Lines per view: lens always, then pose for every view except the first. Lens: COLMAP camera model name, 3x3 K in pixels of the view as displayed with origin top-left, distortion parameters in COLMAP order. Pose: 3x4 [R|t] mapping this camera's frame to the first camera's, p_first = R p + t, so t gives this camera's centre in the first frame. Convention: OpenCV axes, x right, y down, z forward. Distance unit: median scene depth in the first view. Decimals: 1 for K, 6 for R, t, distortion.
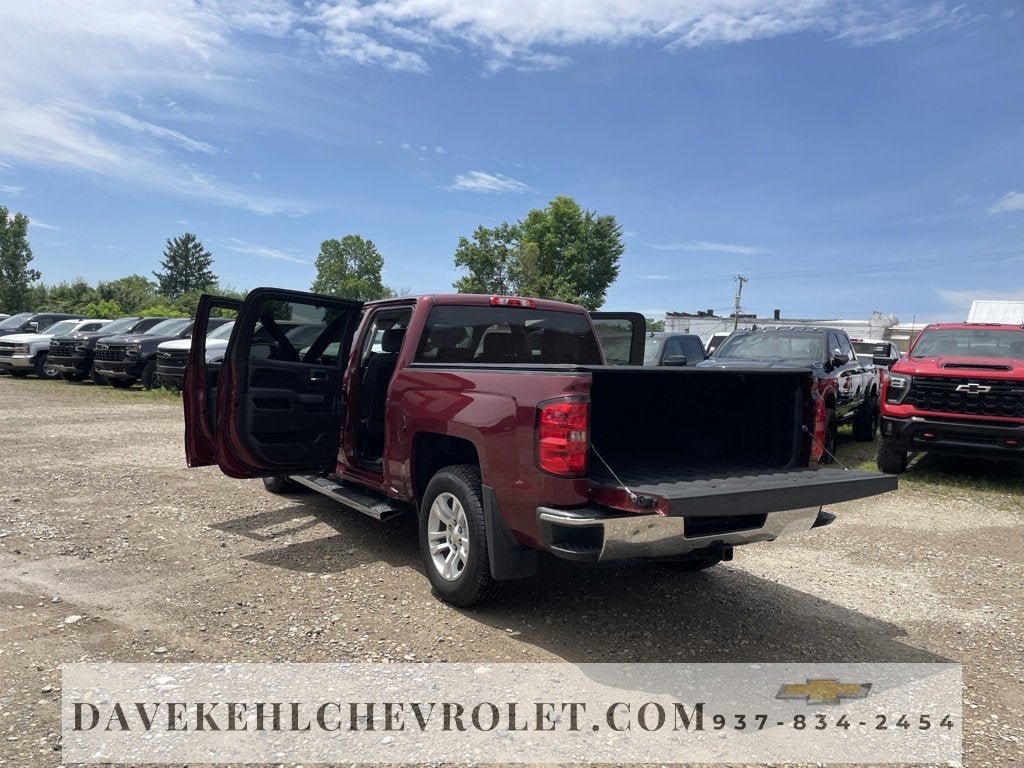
lens RADIAL K [[761.8, 0, 504.3], [0, 761.8, 382.1], [0, 0, 1]] dist [0.088937, -0.120387]
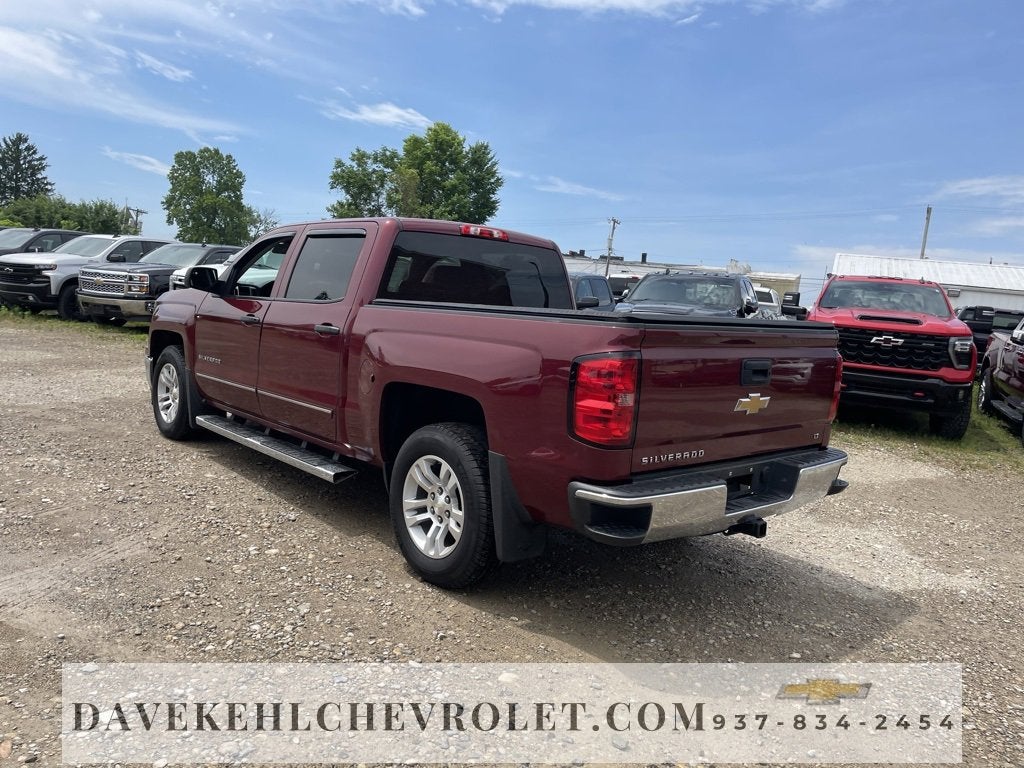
lens RADIAL K [[761.8, 0, 504.3], [0, 761.8, 382.1], [0, 0, 1]] dist [0.088937, -0.120387]
pose [[0.985366, 0.021594, 0.169076, -0.126109], [-0.036127, 0.995865, 0.083355, -0.008577], [-0.166577, -0.088243, 0.982072, 0.149247]]
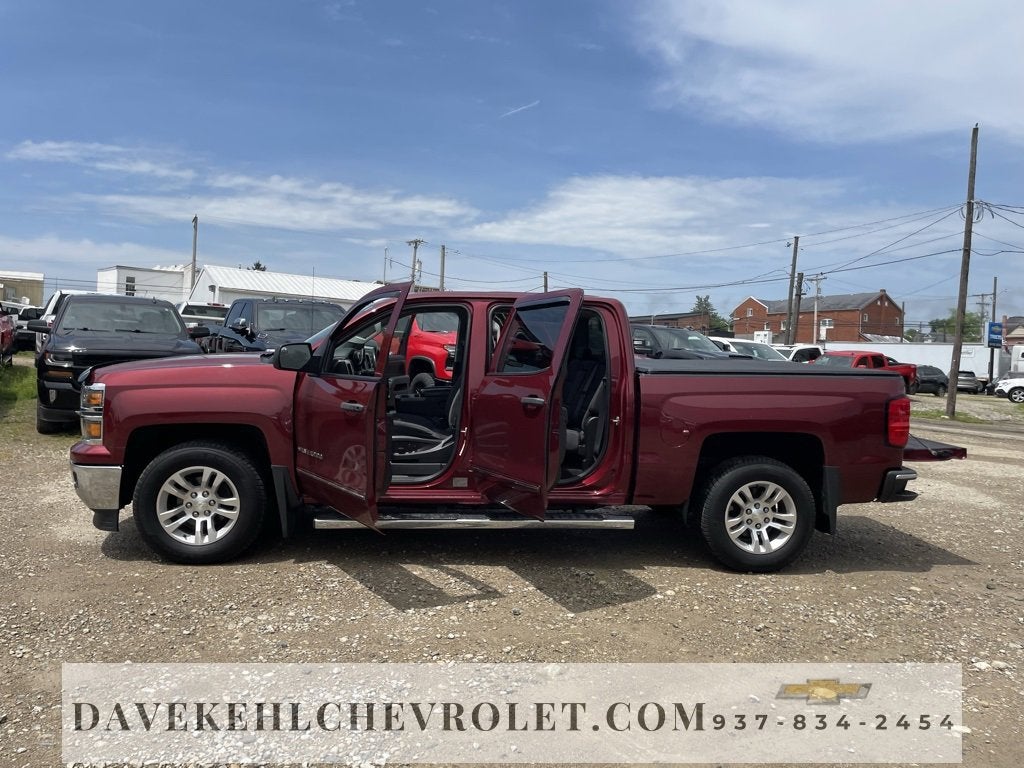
lens RADIAL K [[761.8, 0, 504.3], [0, 761.8, 382.1], [0, 0, 1]] dist [0.088937, -0.120387]
pose [[0.455221, -0.068000, 0.887778, -1.149236], [0.008855, 0.997376, 0.071854, -0.084965], [-0.890334, -0.024849, 0.454629, 0.729483]]
